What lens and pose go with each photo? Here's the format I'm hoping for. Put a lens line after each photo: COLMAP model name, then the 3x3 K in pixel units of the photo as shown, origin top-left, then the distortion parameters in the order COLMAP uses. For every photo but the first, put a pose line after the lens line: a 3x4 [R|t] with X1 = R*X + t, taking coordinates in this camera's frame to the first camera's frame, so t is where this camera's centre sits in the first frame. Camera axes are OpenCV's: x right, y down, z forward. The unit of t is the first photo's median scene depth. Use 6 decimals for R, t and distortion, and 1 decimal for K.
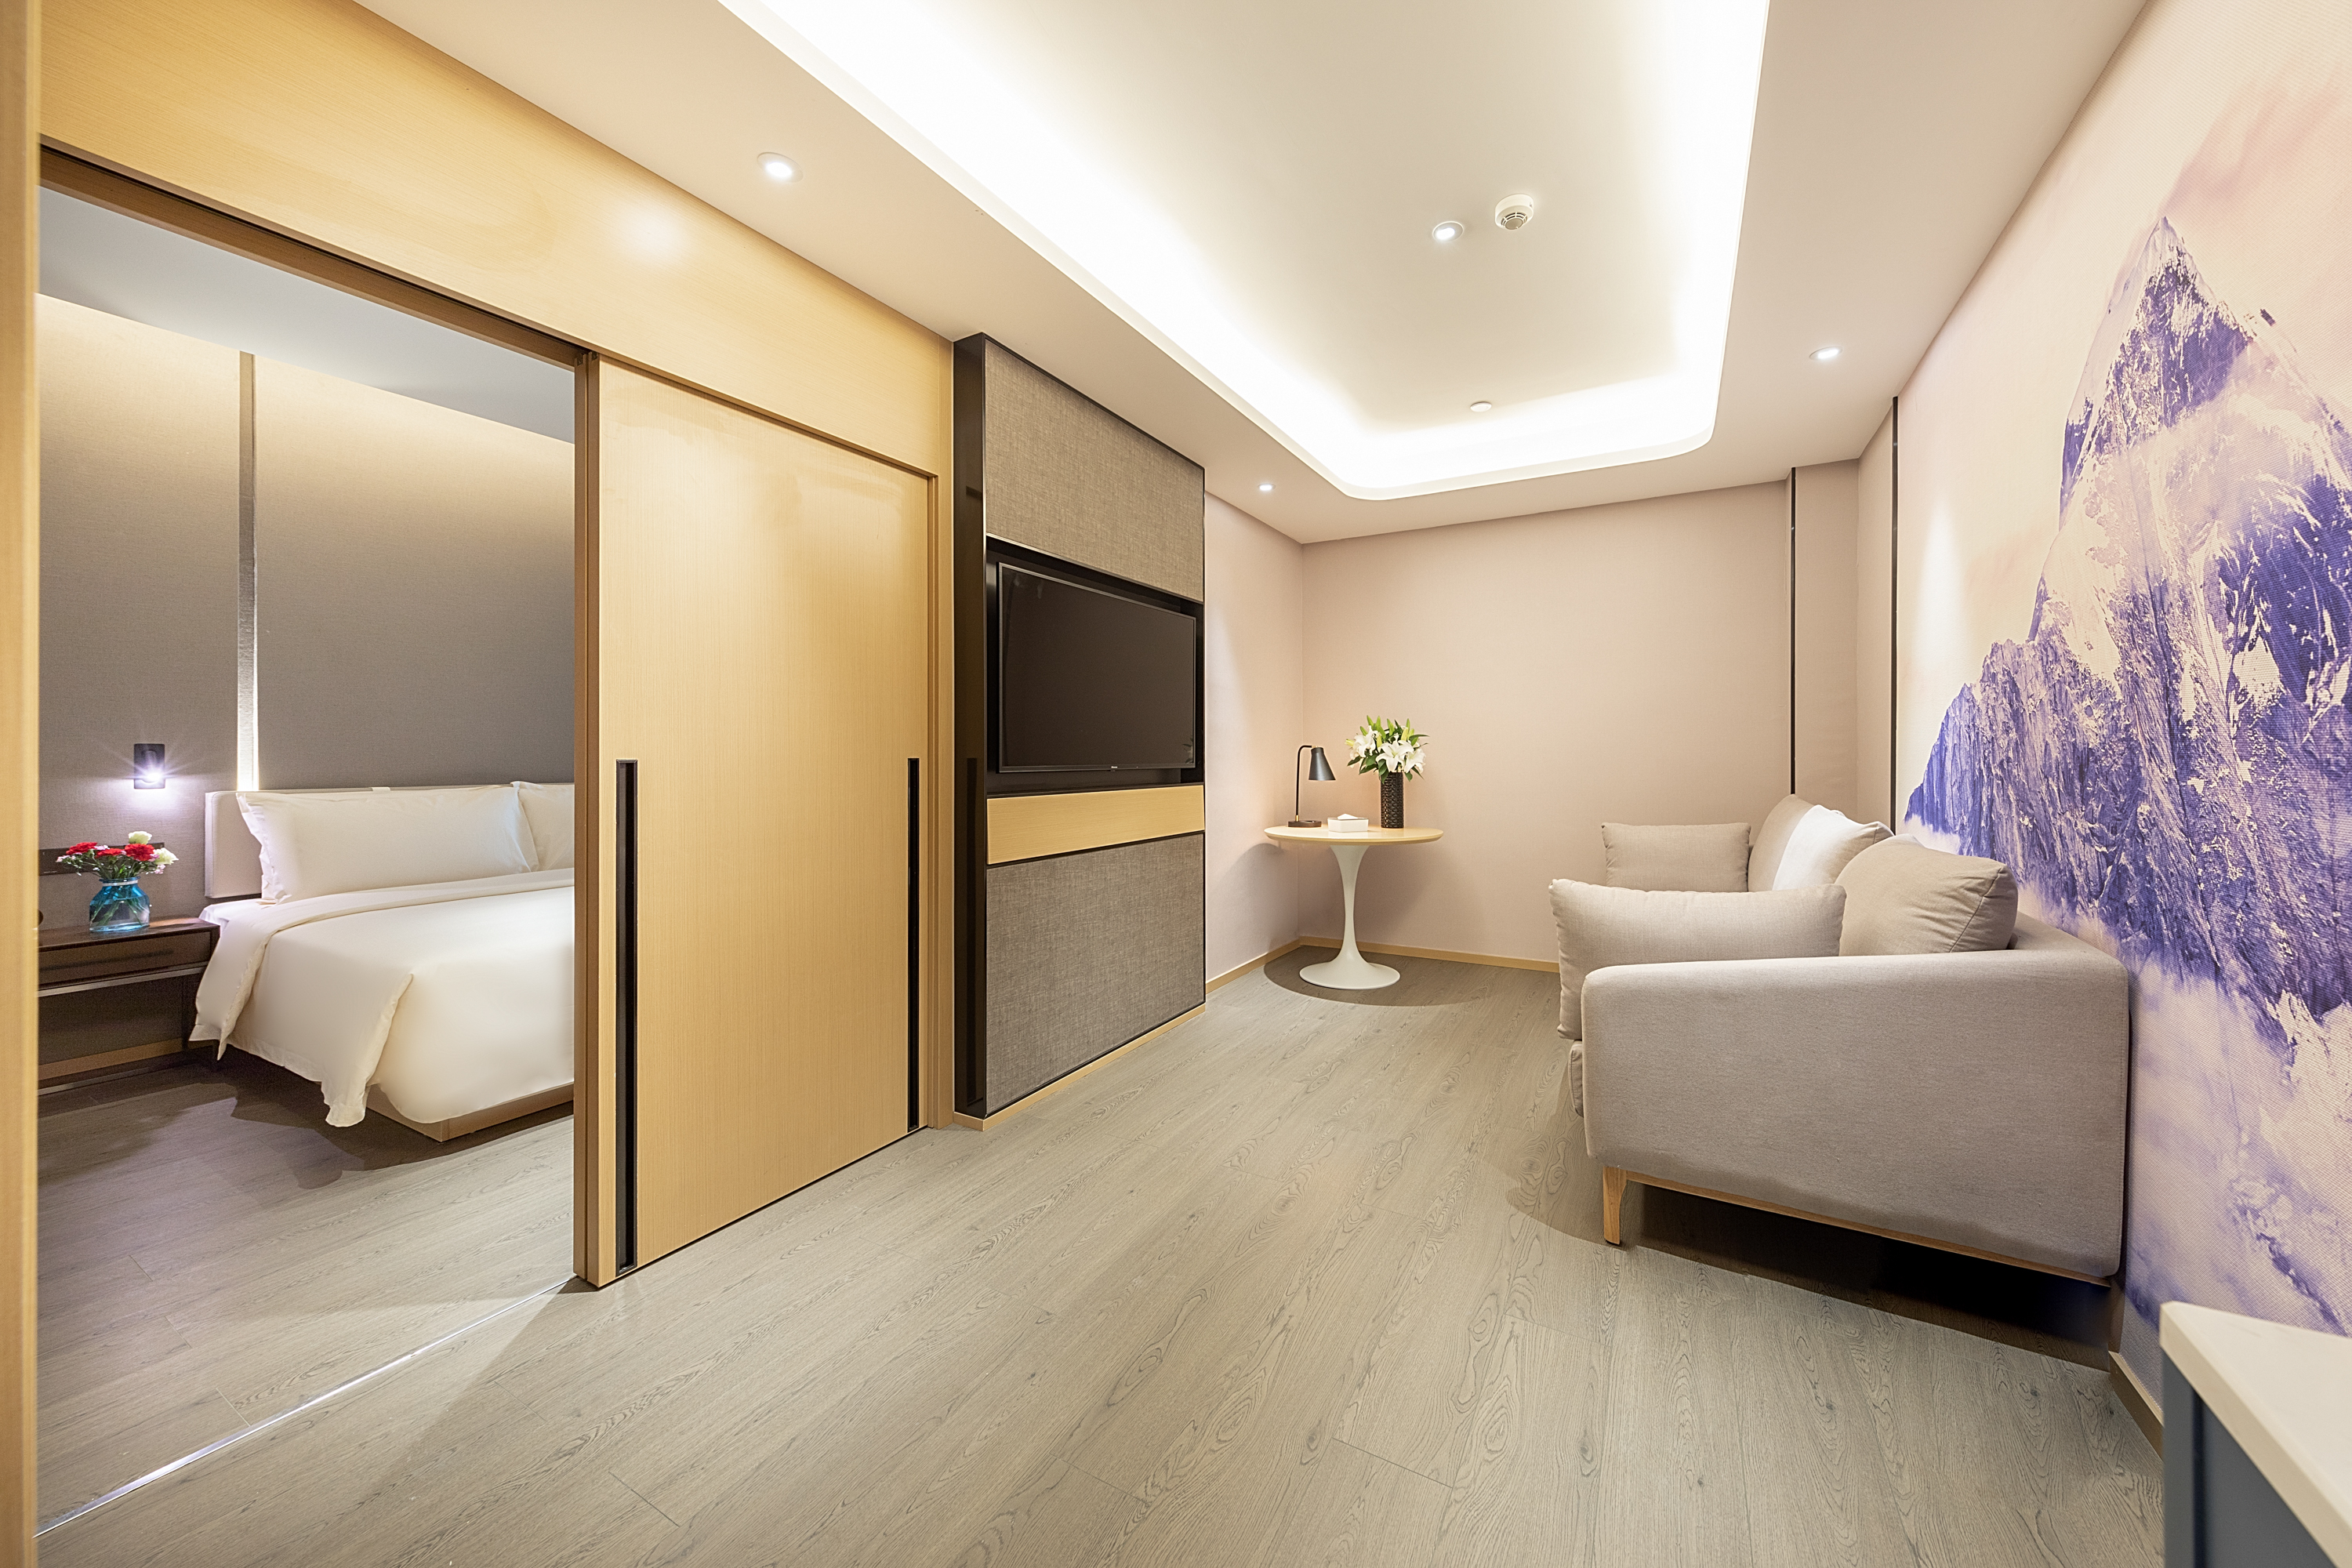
lens RADIAL K [[862.7, 0, 1199.5], [0, 862.7, 759.0], [0, 0, 1]] dist [-0.001091, -0.000173]
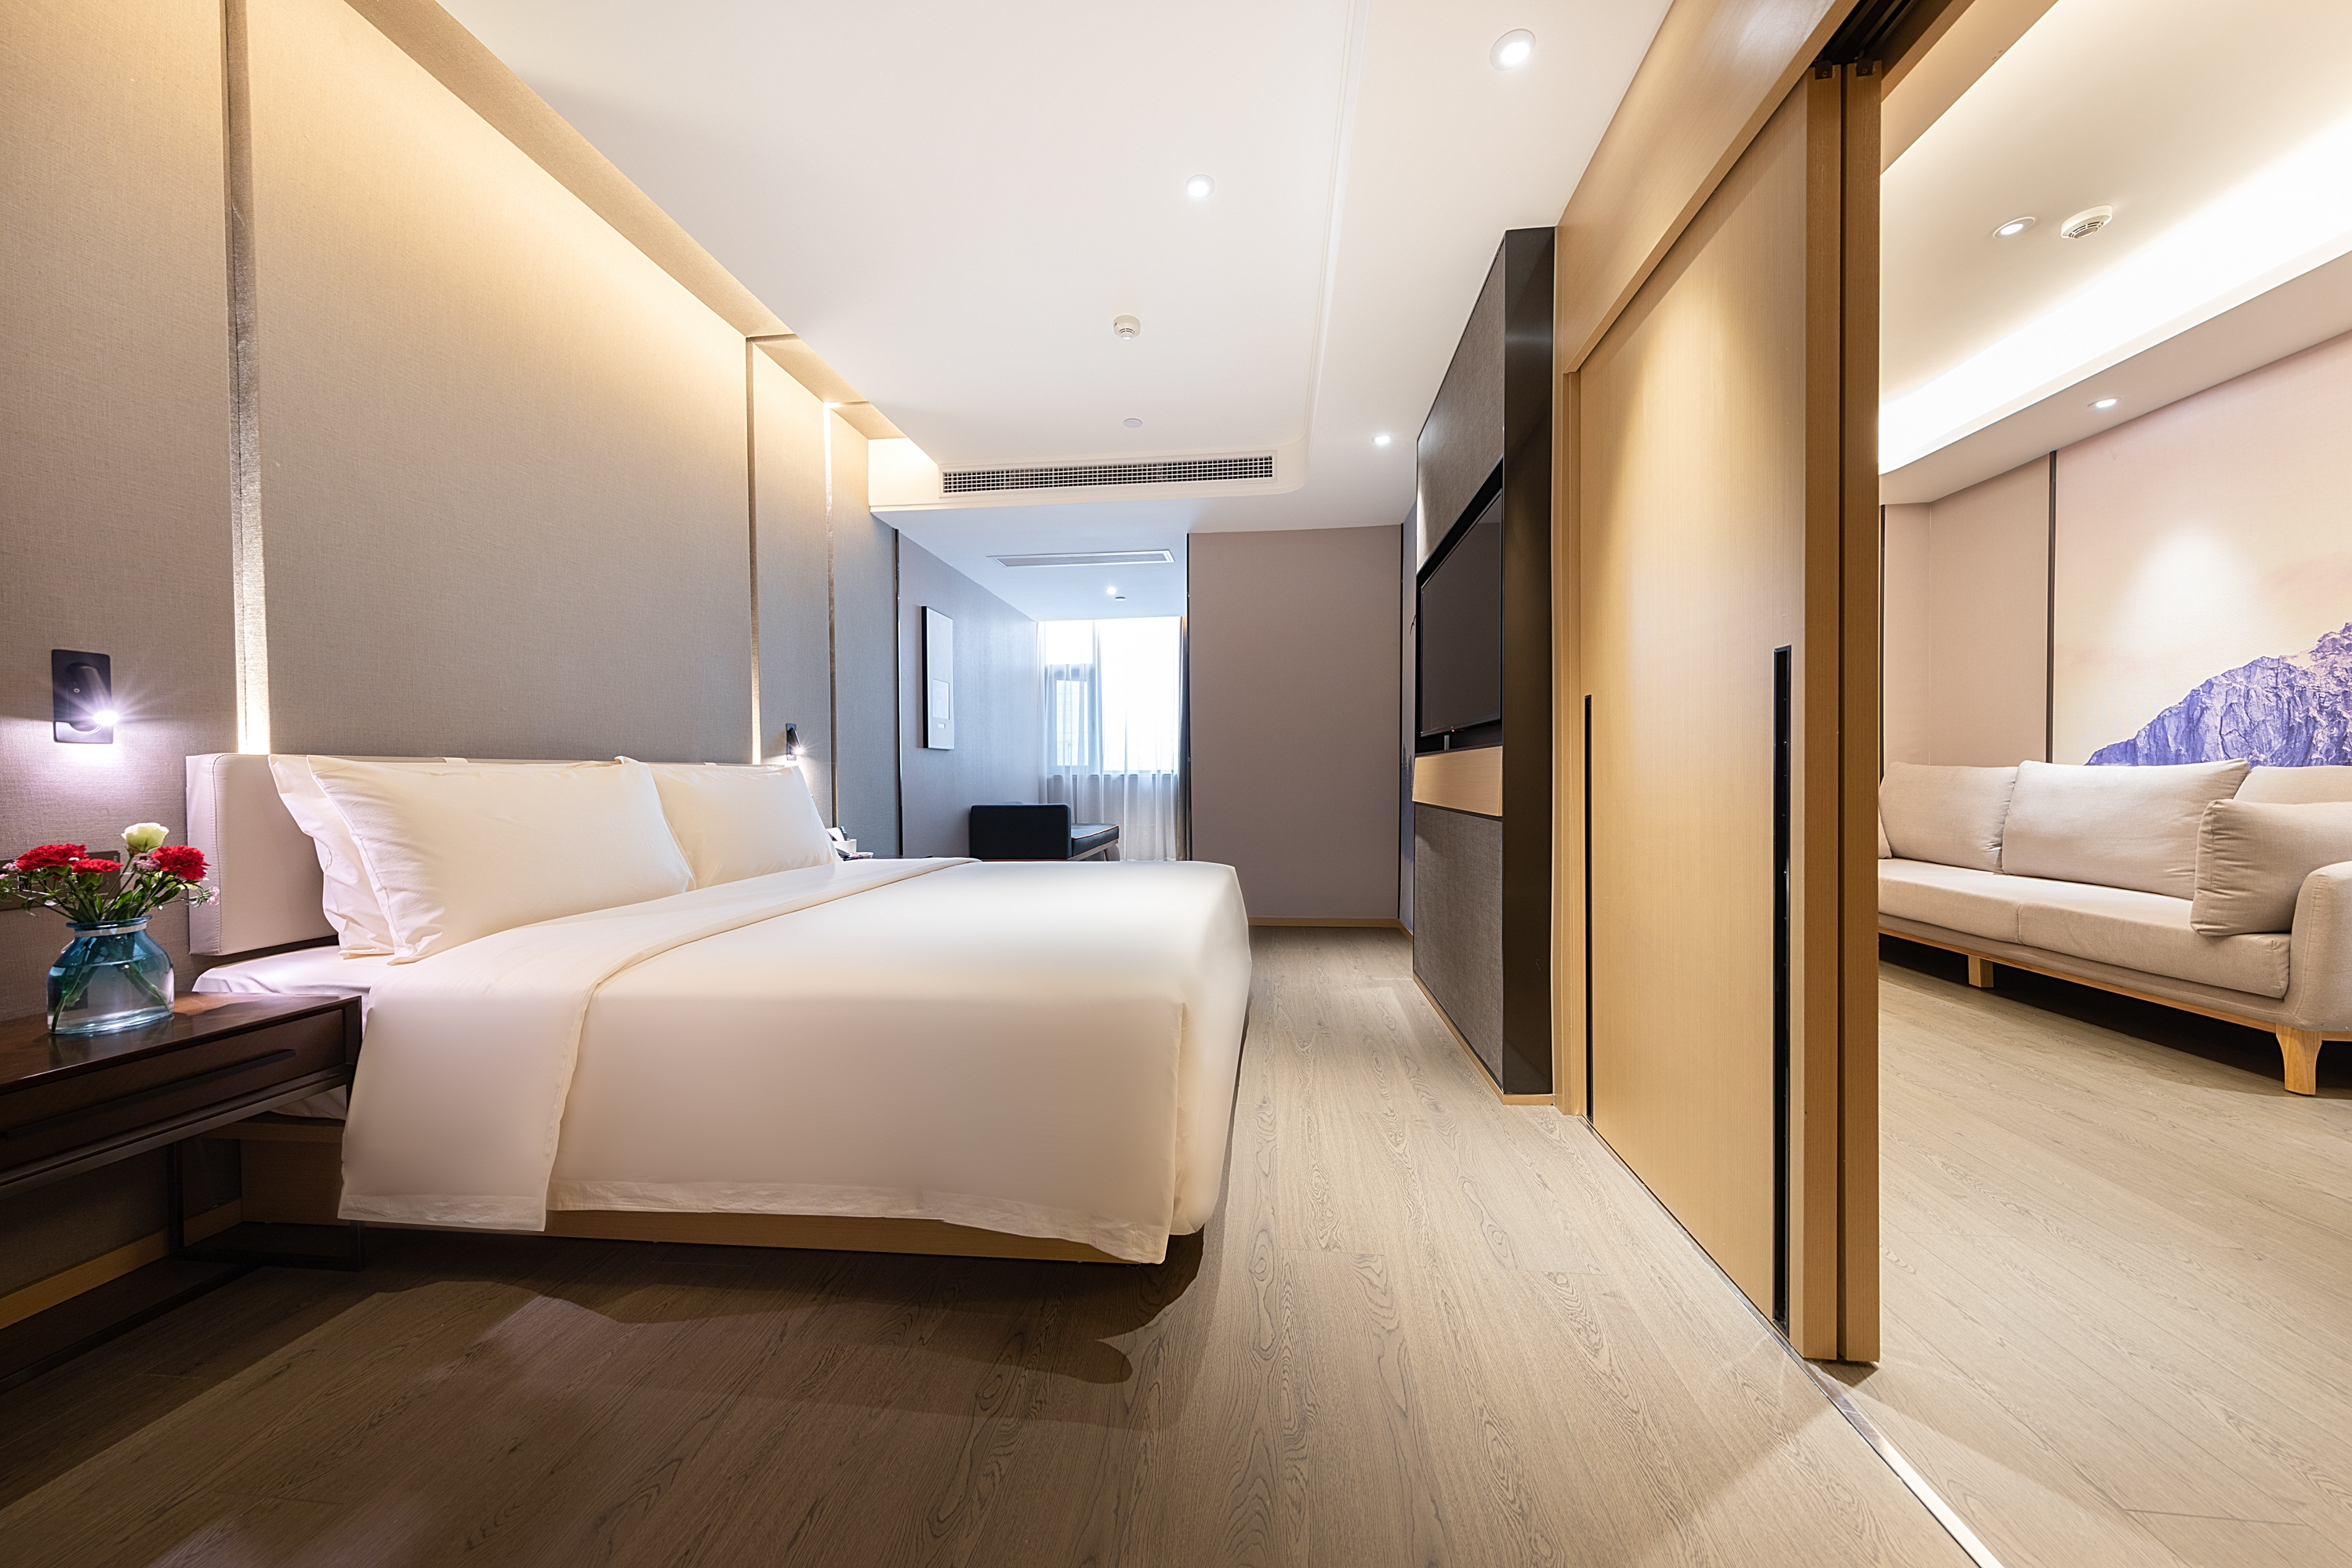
lens RADIAL K [[818.2, 0, 1176.0], [0, 818.2, 784.0], [0, 0, 1]] dist [0.000746, -0.000017]
pose [[0.923416, -0.010830, 0.383648, -0.812216], [0.009456, 0.999940, 0.005468, 0.061002], [-0.383684, -0.001422, 0.923463, 0.316793]]
